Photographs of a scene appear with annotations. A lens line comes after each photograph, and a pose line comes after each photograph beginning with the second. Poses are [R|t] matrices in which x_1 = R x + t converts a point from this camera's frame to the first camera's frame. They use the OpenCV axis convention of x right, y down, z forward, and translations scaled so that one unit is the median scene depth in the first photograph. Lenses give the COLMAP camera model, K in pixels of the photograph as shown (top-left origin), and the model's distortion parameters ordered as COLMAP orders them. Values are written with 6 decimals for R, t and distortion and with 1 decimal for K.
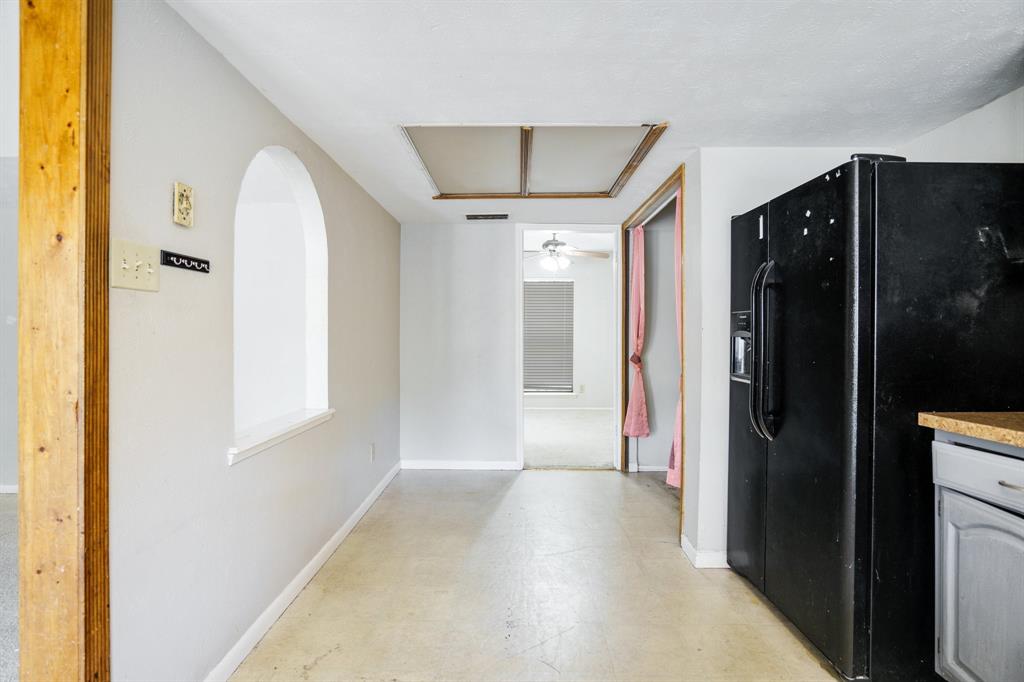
lens RADIAL K [[503.7, 0, 509.7], [0, 503.7, 332.4], [0, 0, 1]] dist [-0.010347, 0.000407]
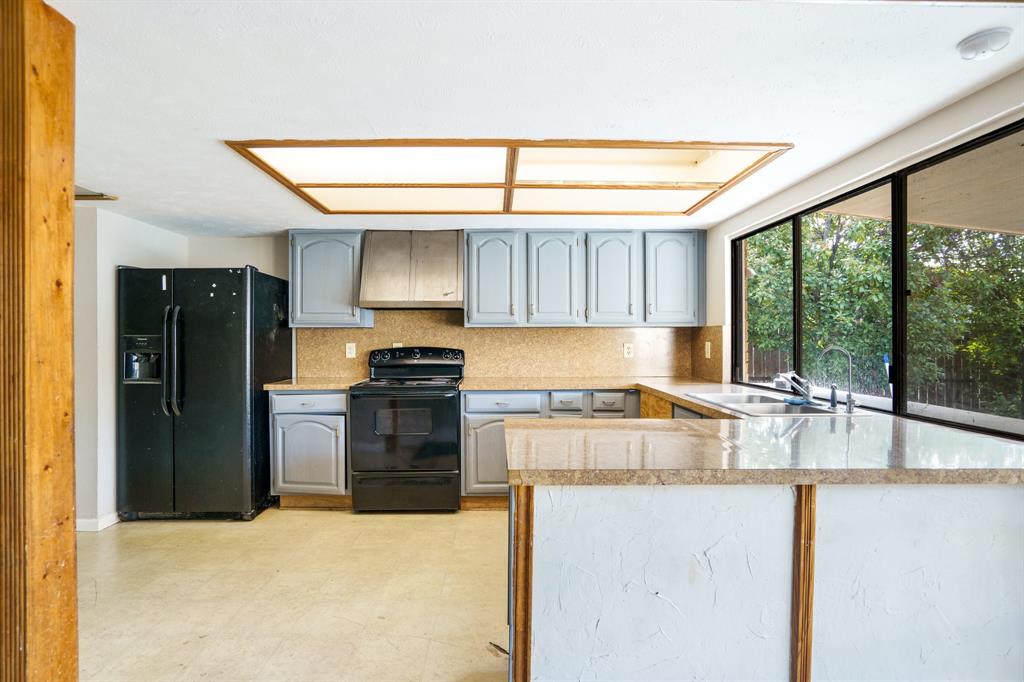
lens RADIAL K [[503.7, 0, 509.3], [0, 503.7, 339.8], [0, 0, 1]] dist [-0.010347, 0.000407]
pose [[-0.049123, -0.000891, 0.998792, -2.127232], [0.001067, 0.999999, 0.000945, -0.058025], [-0.998792, 0.001112, -0.049122, -0.002109]]
